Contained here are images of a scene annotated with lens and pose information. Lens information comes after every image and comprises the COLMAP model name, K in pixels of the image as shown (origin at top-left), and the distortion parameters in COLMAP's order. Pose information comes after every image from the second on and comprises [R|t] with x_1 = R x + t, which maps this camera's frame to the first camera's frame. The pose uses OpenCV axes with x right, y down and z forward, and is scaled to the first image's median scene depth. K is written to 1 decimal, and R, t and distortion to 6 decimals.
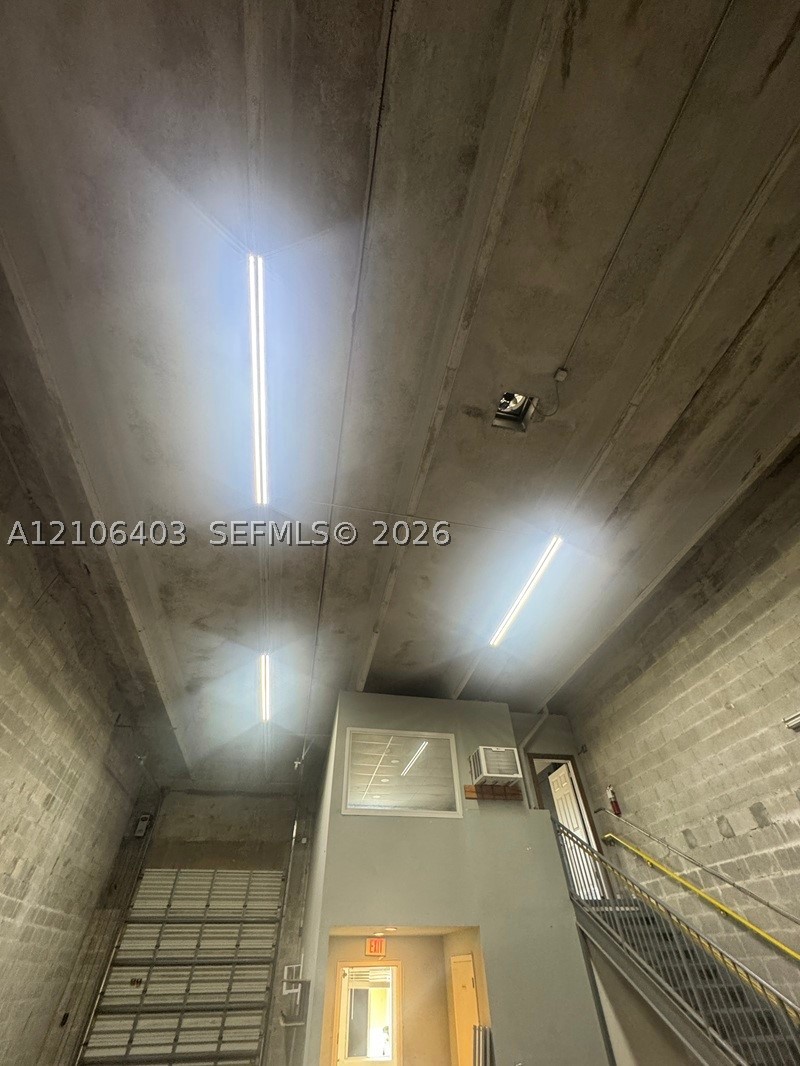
lens RADIAL K [[424.1, 0, 401.2], [0, 424.1, 534.1], [0, 0, 1]] dist [-0.001696, -0.000233]
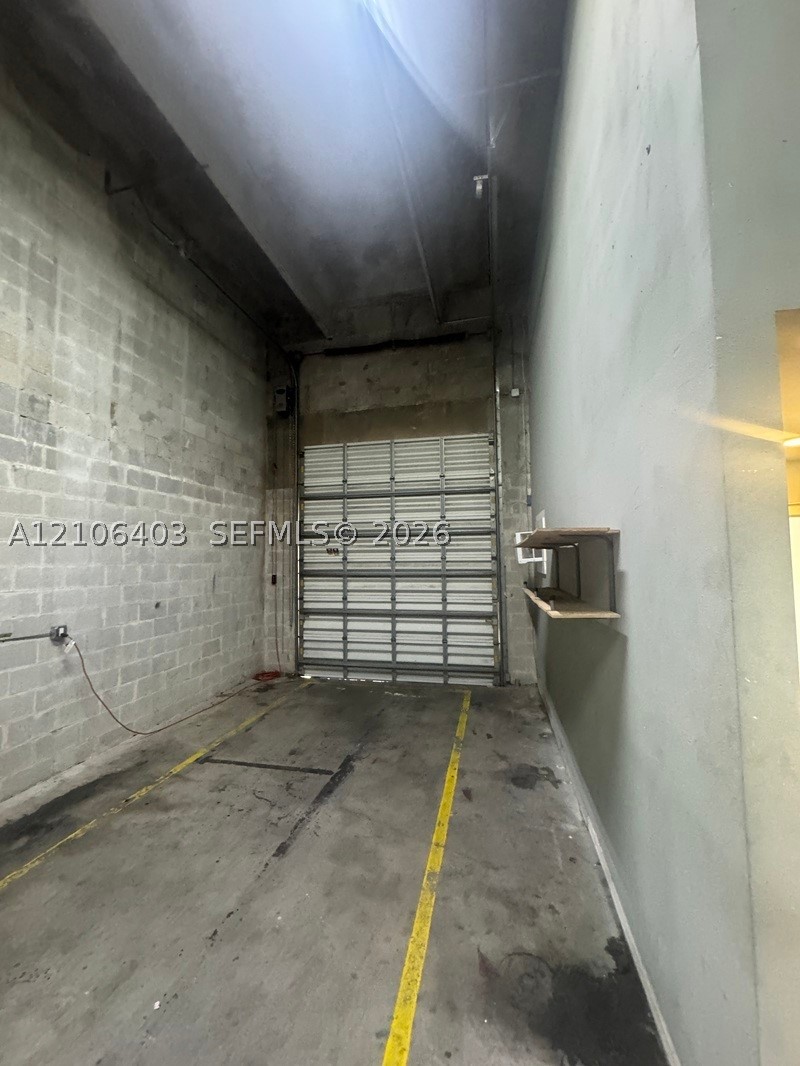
lens RADIAL K [[424.1, 0, 396.2], [0, 424.1, 532.3], [0, 0, 1]] dist [-0.001696, -0.000233]
pose [[0.906868, -0.017074, -0.421069, -0.187407], [0.299045, 0.730077, 0.614458, 0.637466], [0.296922, -0.683151, 0.667189, 0.578745]]
